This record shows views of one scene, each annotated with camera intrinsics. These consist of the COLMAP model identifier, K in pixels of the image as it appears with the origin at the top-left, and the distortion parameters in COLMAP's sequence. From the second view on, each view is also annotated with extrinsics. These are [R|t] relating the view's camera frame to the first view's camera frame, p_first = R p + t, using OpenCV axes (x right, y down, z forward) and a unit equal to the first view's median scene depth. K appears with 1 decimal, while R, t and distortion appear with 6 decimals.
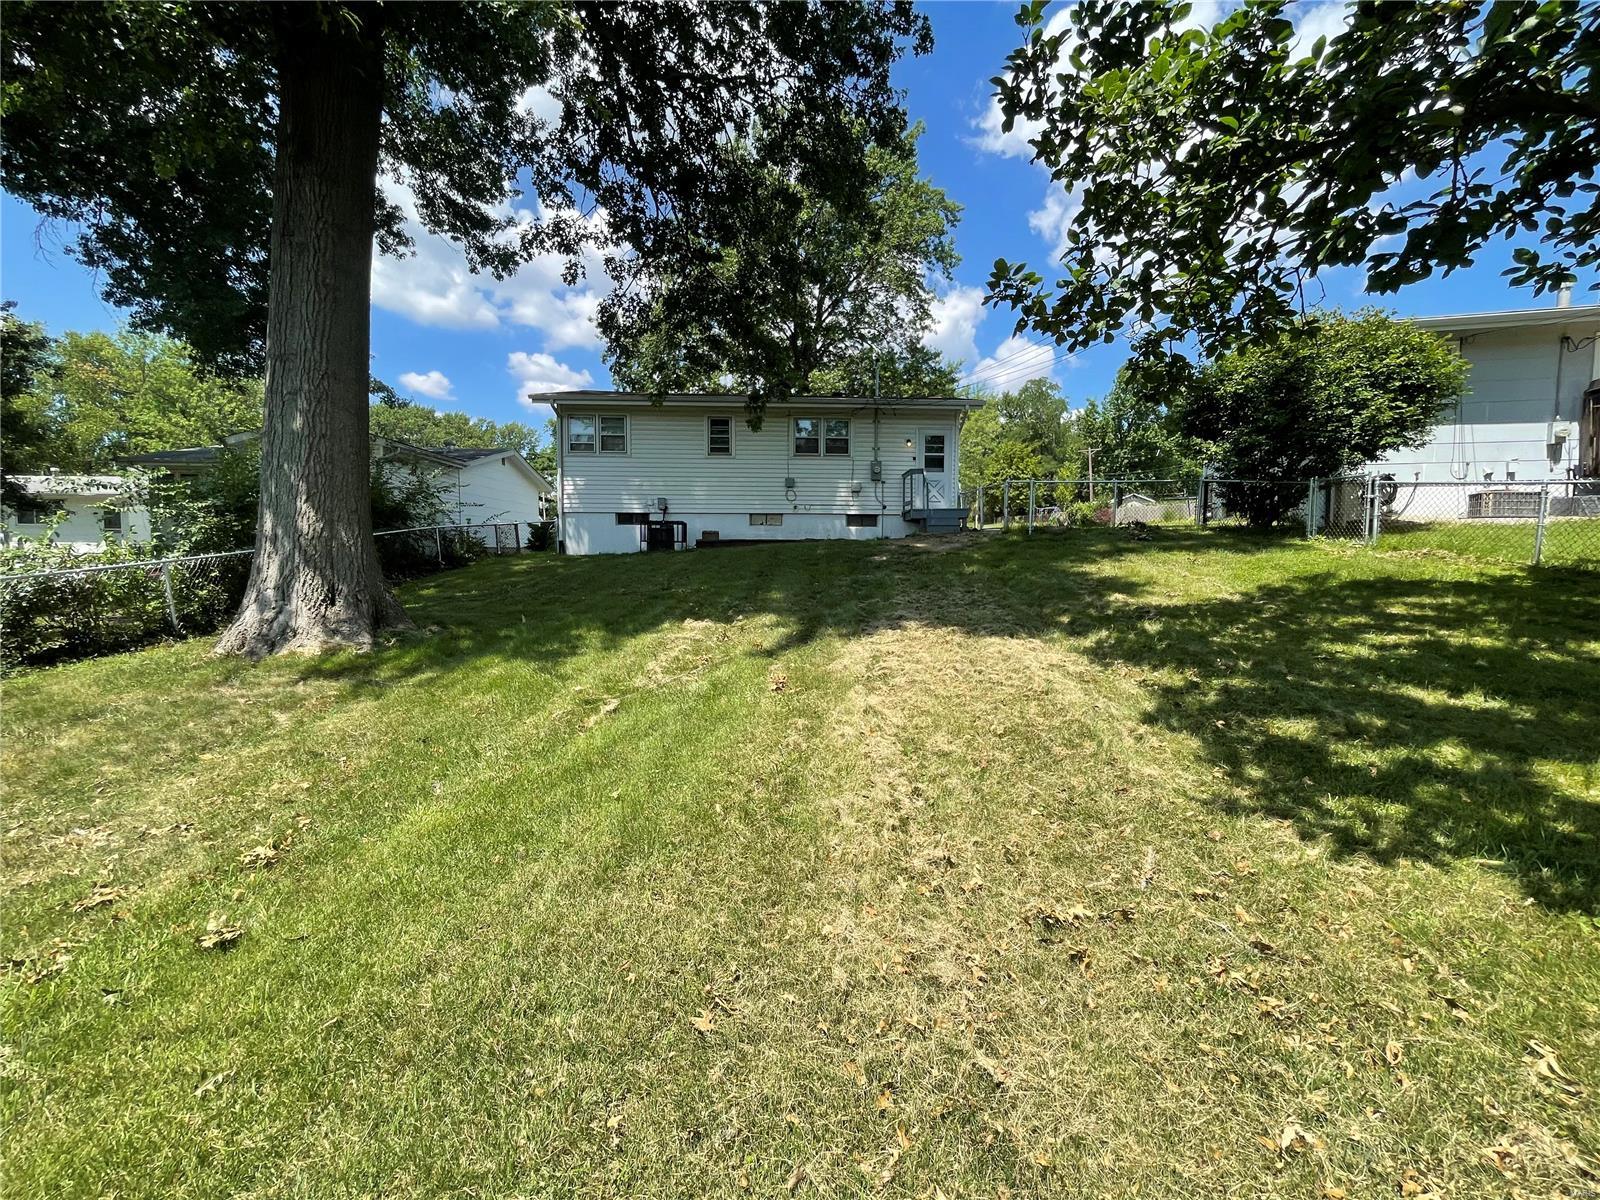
lens RADIAL K [[649.1, 0, 793.7], [0, 649.1, 592.7], [0, 0, 1]] dist [-0.002052, 0.000043]
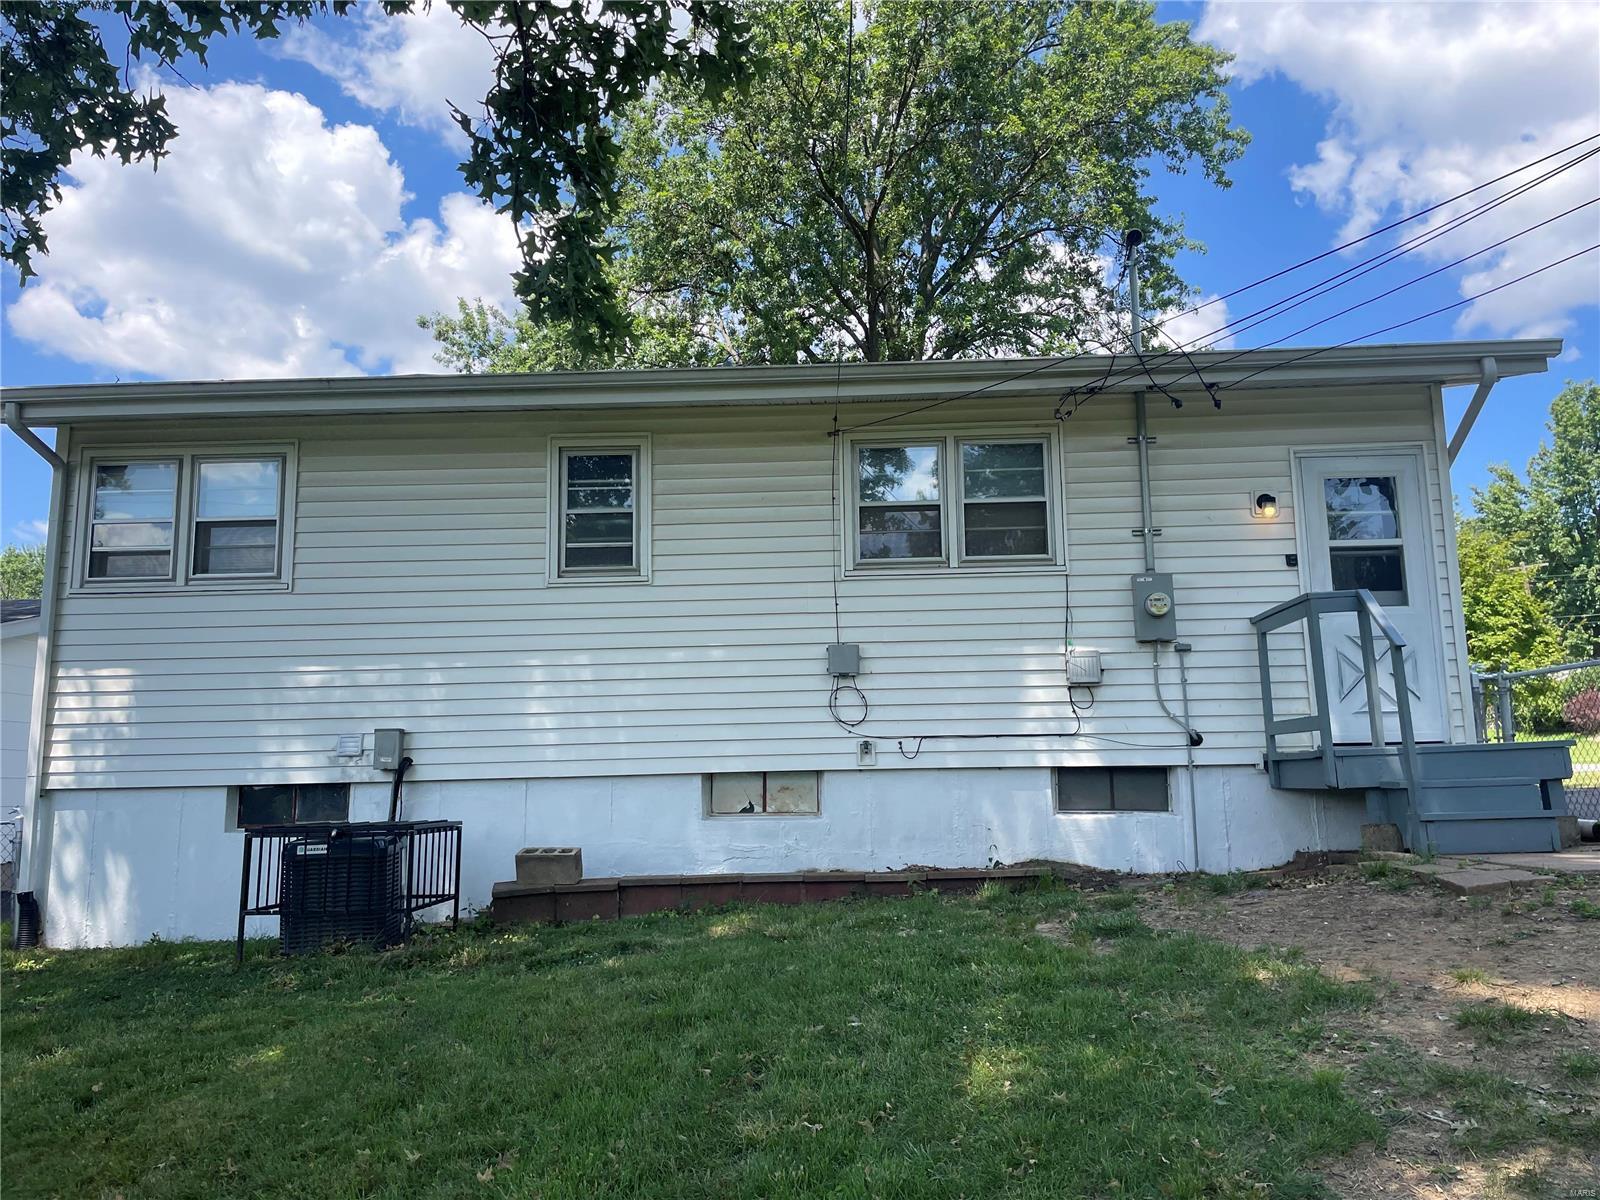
lens RADIAL K [[1213.4, 0, 801.7], [0, 1213.4, 596.0], [0, 0, 1]] dist [0.027207, -0.023768]
pose [[0.996780, -0.035674, -0.071809, 0.014515], [0.019242, 0.975832, -0.217675, -0.082981], [0.077839, 0.215593, 0.973376, 0.481503]]
